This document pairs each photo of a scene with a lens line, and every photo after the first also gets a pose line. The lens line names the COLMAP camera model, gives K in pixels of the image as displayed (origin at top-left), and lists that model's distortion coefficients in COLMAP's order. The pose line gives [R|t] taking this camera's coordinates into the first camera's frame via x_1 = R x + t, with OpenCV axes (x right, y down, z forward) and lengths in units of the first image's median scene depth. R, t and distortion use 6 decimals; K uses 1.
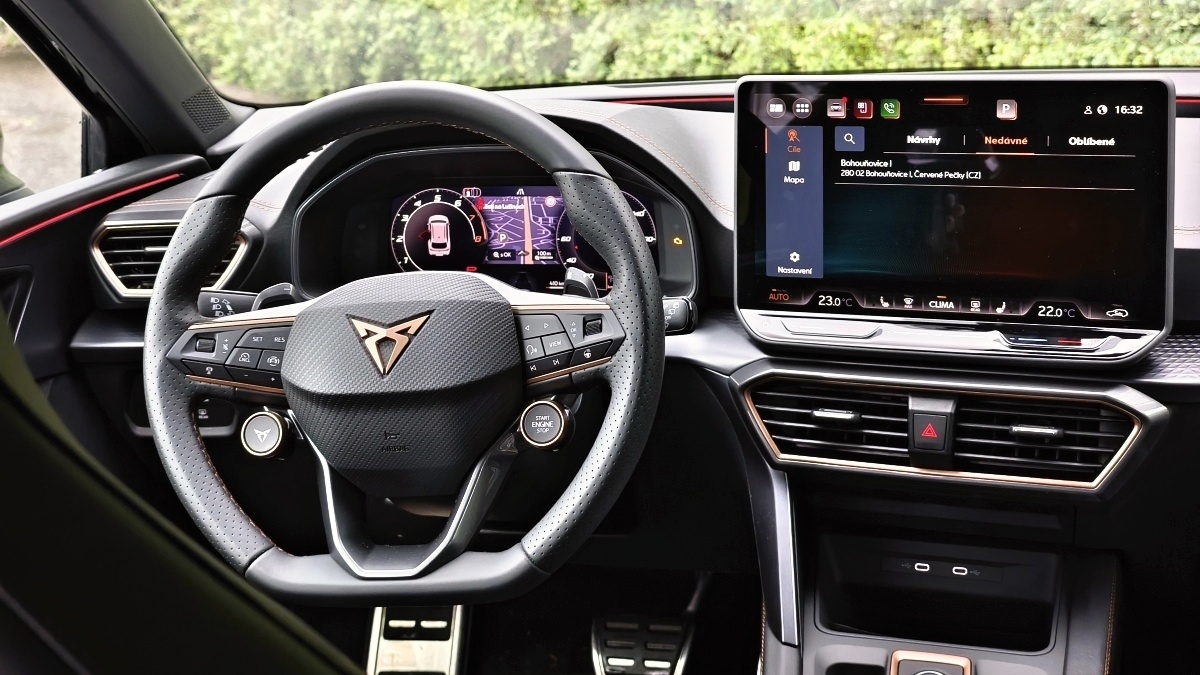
lens RADIAL K [[1746.6, 0, 649.0], [0, 1746.6, 287.6], [0, 0, 1]] dist [0.171328, -1.243669]
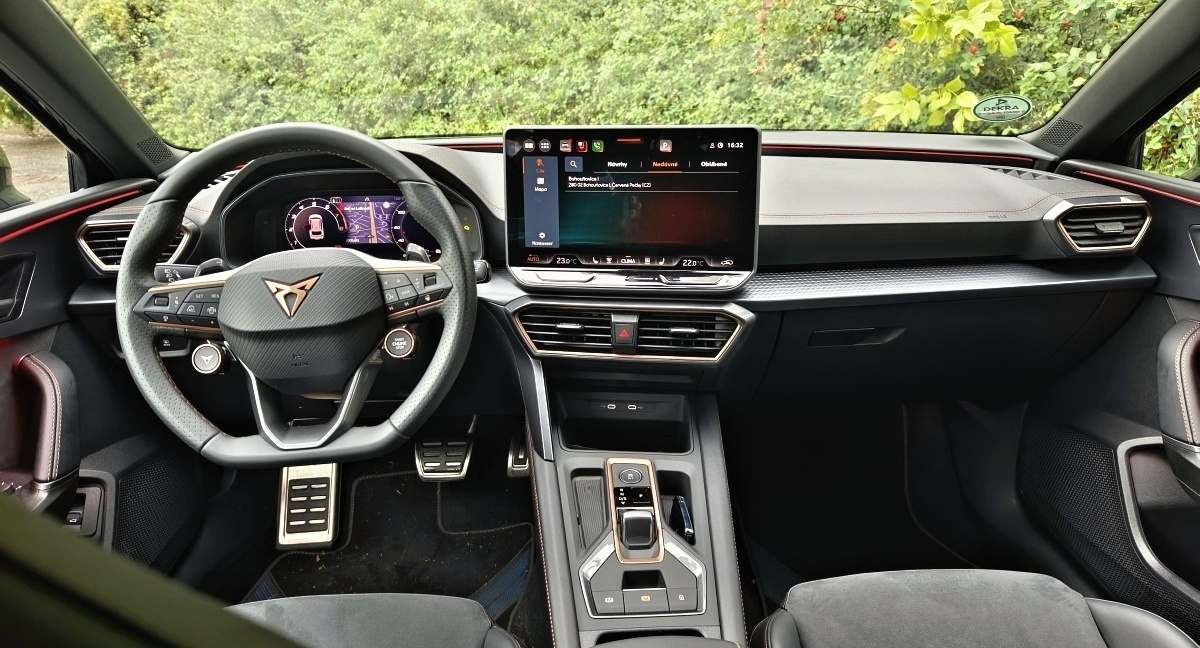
lens RADIAL K [[795.6, 0, 600.0], [0, 795.6, 324.0], [0, 0, 1]] dist [0.068082, -0.125747]
pose [[0.971348, -0.047013, 0.232963, -0.048005], [0.026536, 0.995564, 0.090267, 0.000085], [-0.236174, -0.081498, 0.968287, 0.238081]]
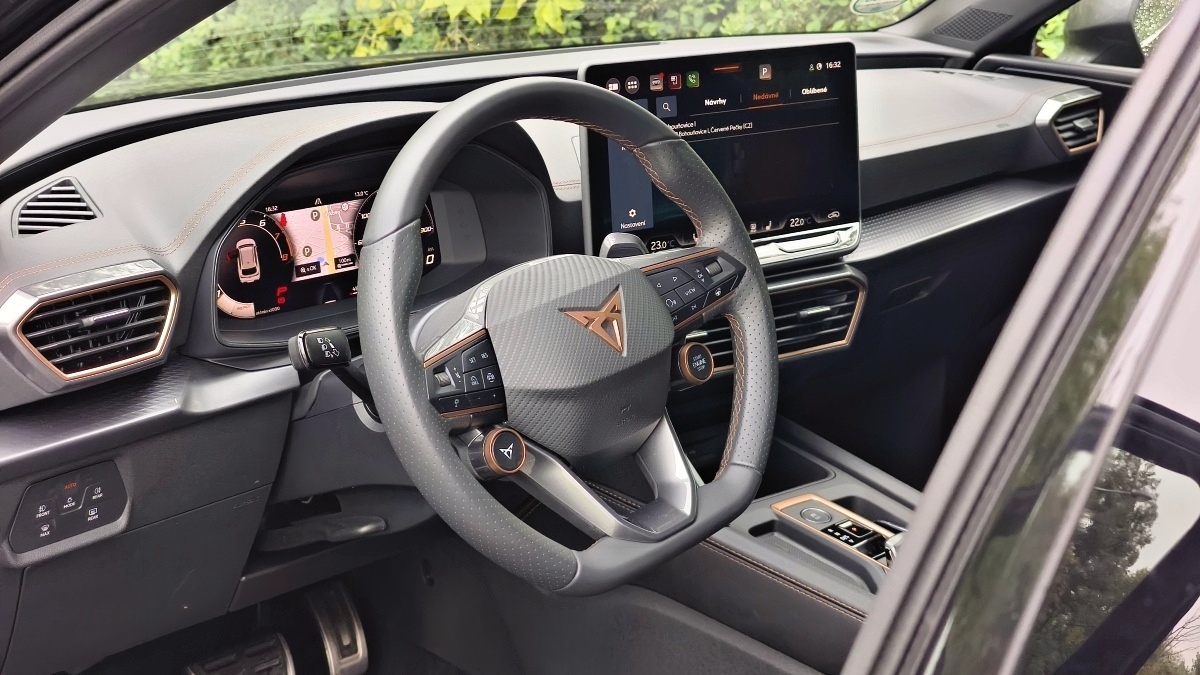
lens RADIAL K [[1737.3, 0, 659.0], [0, 1737.3, 252.9], [0, 0, 1]] dist [0.011598, -0.029362]
pose [[0.538385, -0.150752, 0.829105, -0.900988], [0.172119, 0.982800, 0.066931, -0.068082], [-0.824934, 0.106670, 0.555072, 0.359012]]
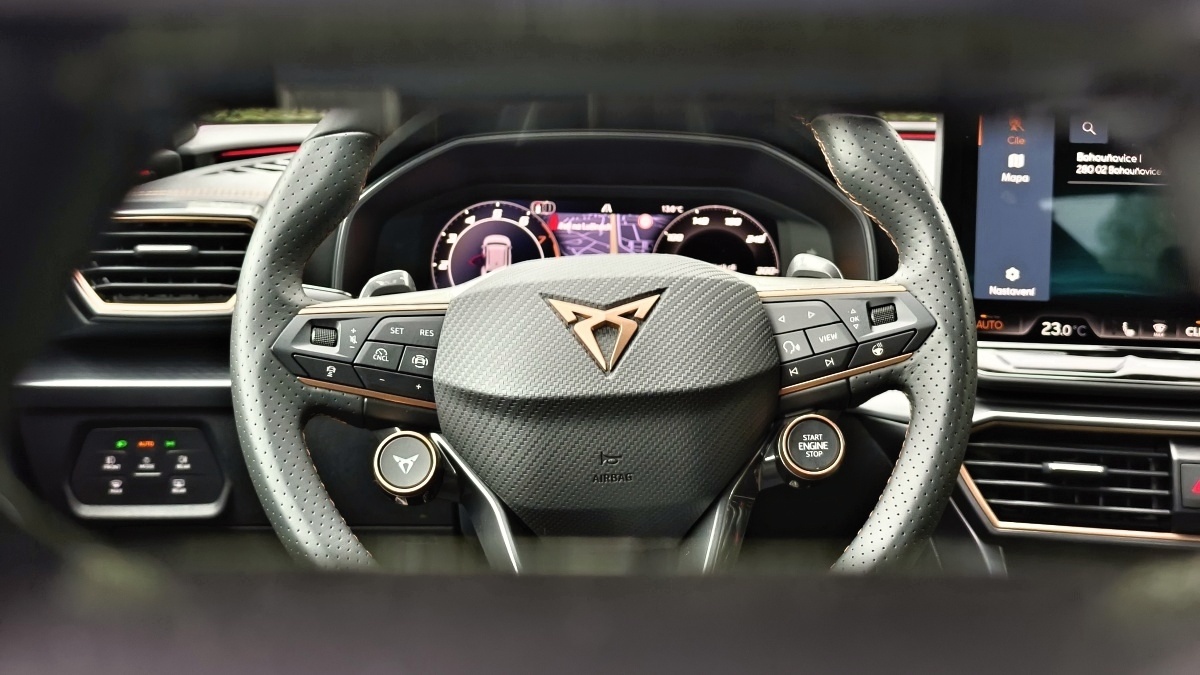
lens RADIAL K [[1746.6, 0, 649.0], [0, 1746.6, 287.6], [0, 0, 1]] dist [0.171328, -1.243669]
pose [[0.971243, 0.038741, 0.234918, -0.277997], [-0.006130, 0.990415, -0.137989, 0.104663], [-0.238012, 0.132580, 0.962171, 0.273828]]
